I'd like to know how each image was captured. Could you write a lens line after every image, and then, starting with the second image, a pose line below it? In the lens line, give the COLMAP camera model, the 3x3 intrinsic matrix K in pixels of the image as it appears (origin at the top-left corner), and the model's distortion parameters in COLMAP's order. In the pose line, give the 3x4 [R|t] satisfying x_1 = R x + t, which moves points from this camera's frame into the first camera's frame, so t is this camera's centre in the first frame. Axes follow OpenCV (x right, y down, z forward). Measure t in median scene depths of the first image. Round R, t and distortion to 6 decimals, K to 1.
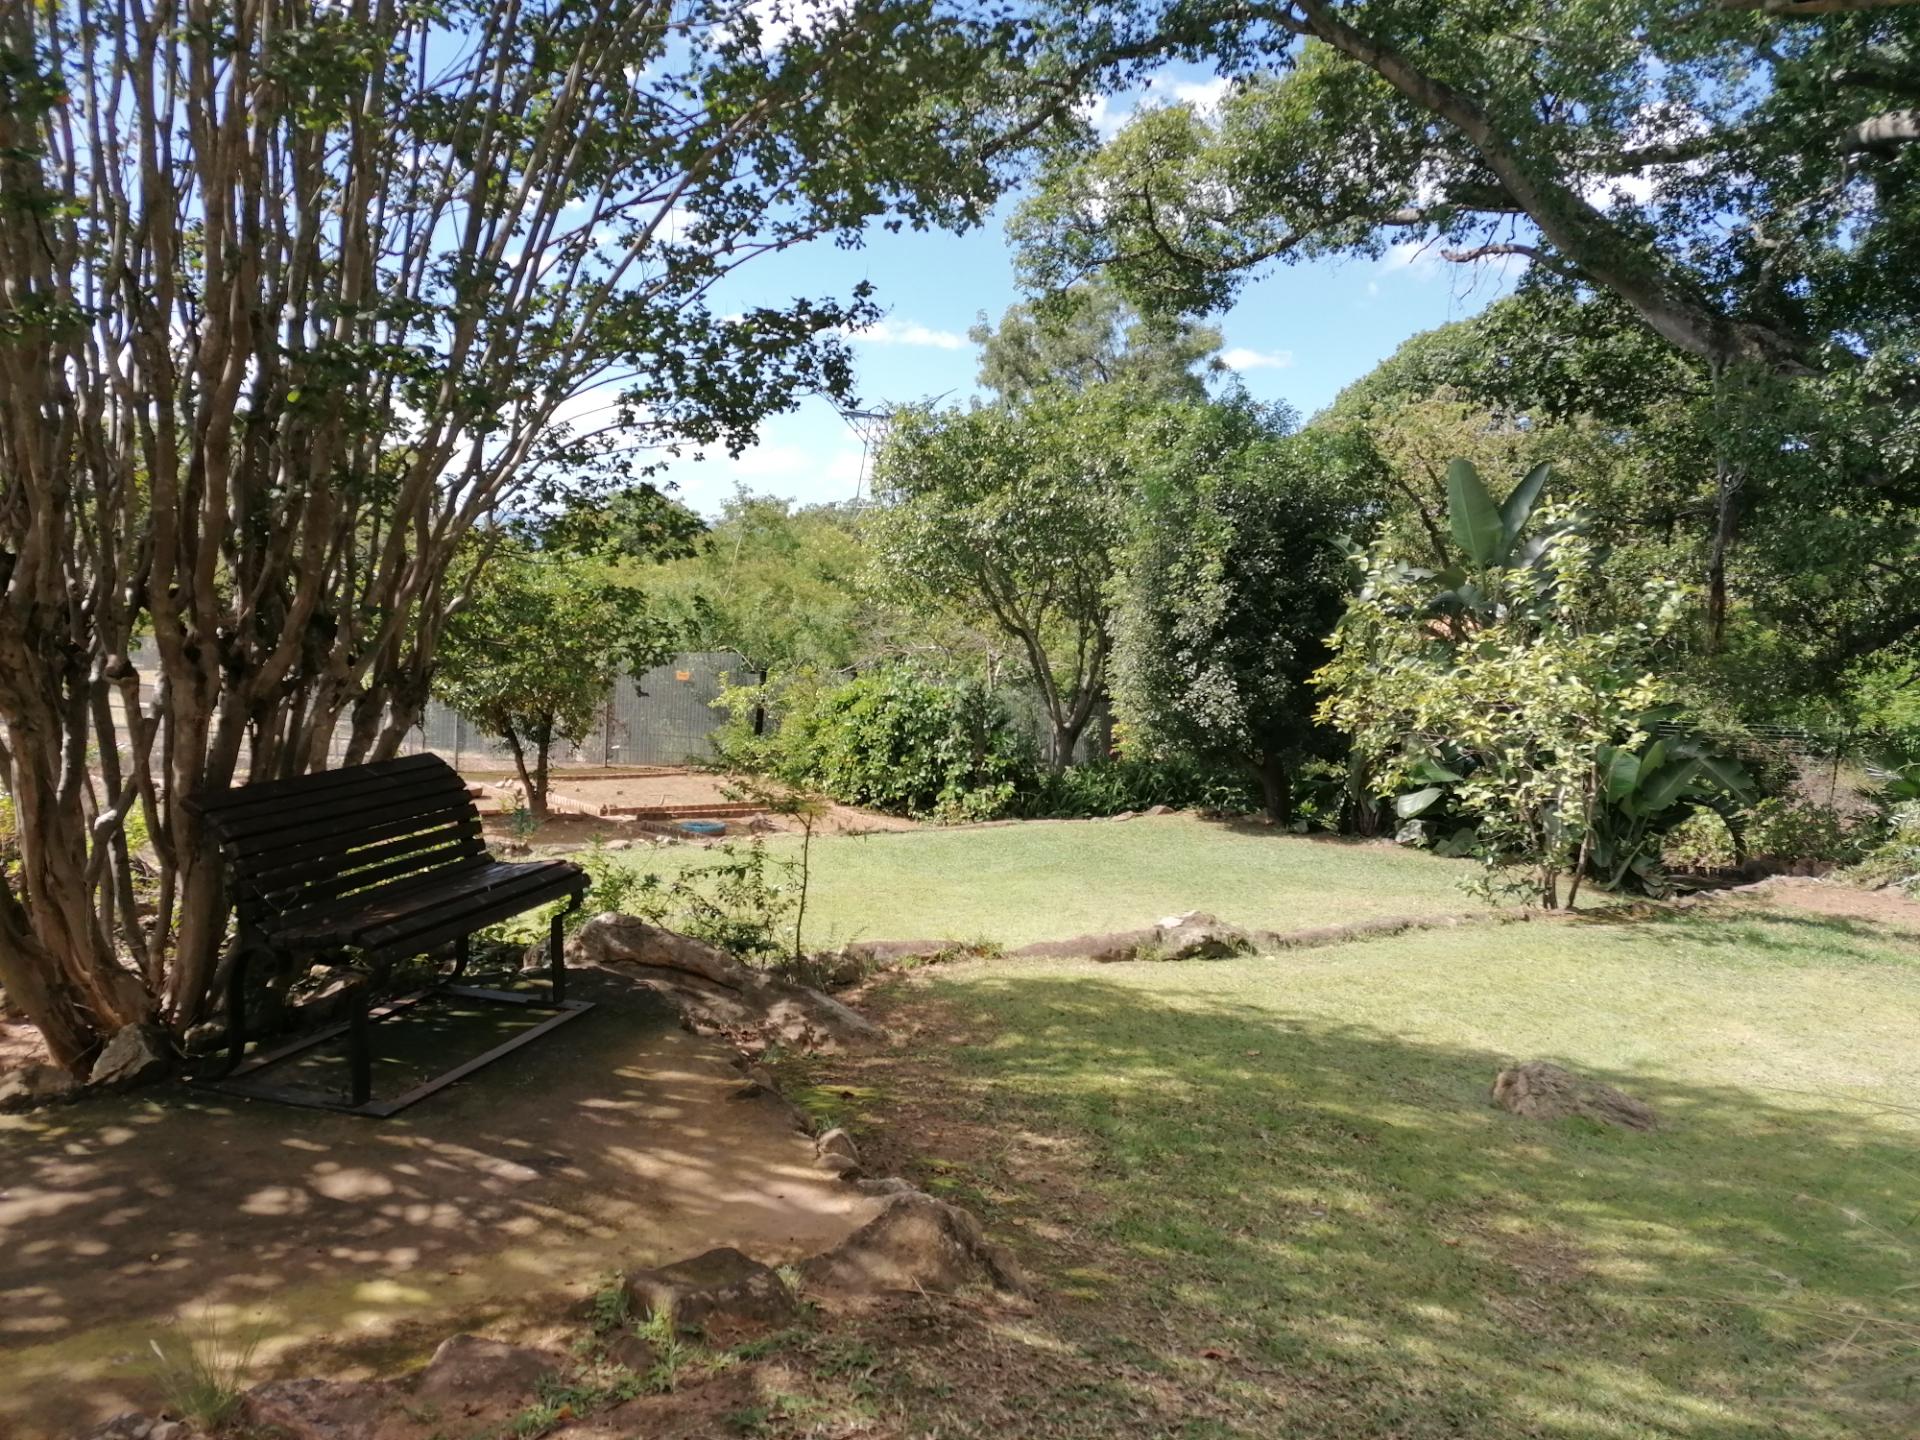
lens RADIAL K [[1442.4, 0, 952.0], [0, 1442.4, 706.7], [0, 0, 1]] dist [0.086180, -0.103828]
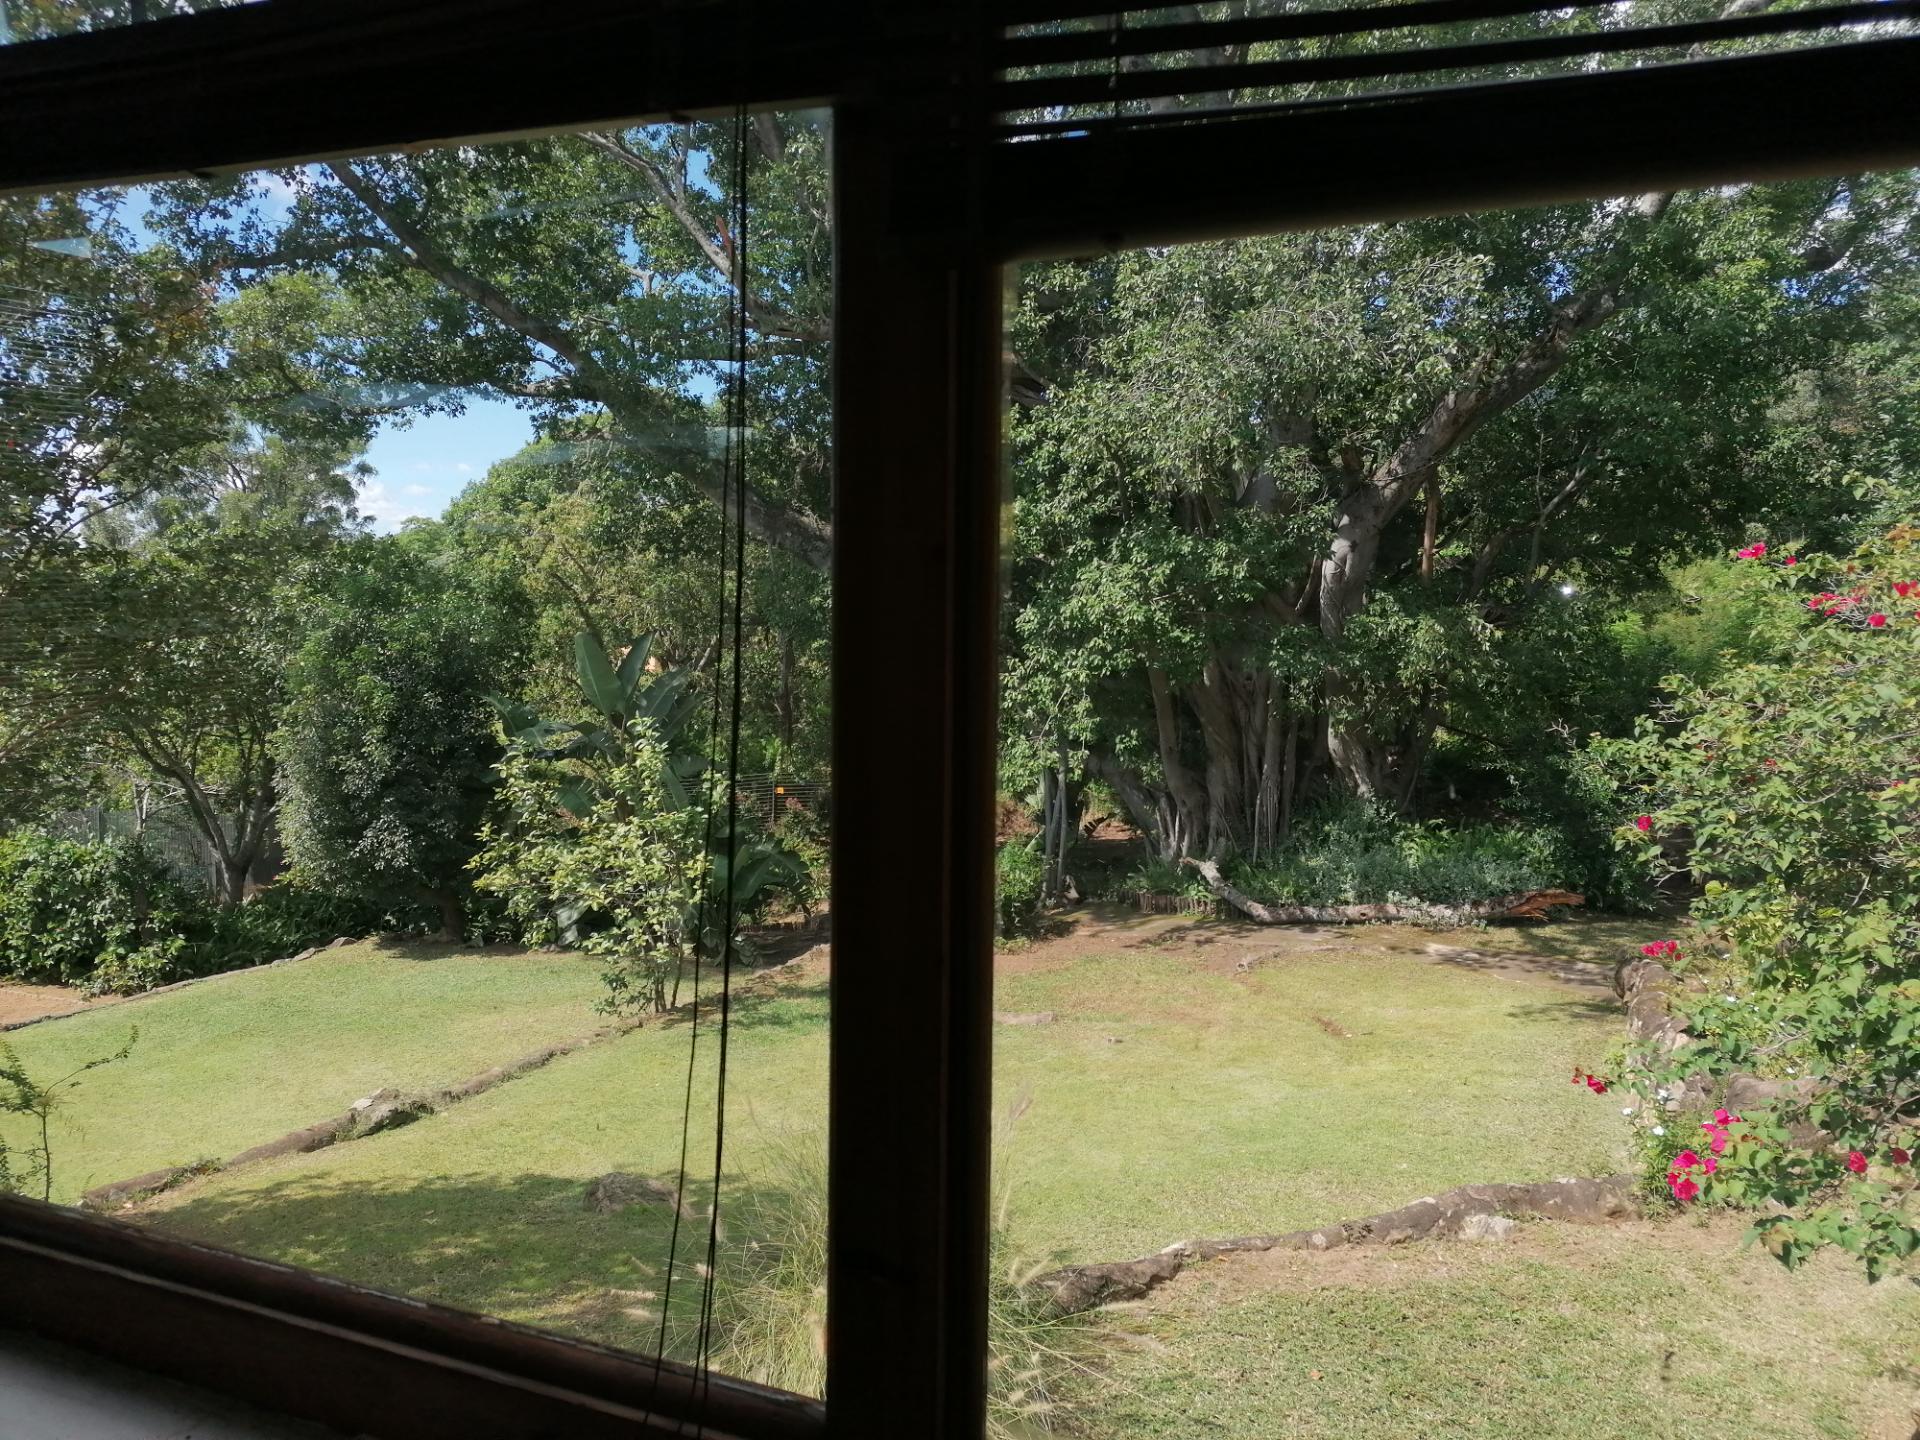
lens RADIAL K [[1442.4, 0, 979.3], [0, 1442.4, 711.9], [0, 0, 1]] dist [0.086180, -0.103828]
pose [[0.842670, -0.073688, 0.533364, -0.024976], [0.076977, 0.996903, 0.016111, -0.078941], [-0.532899, 0.027481, 0.845732, -0.181020]]
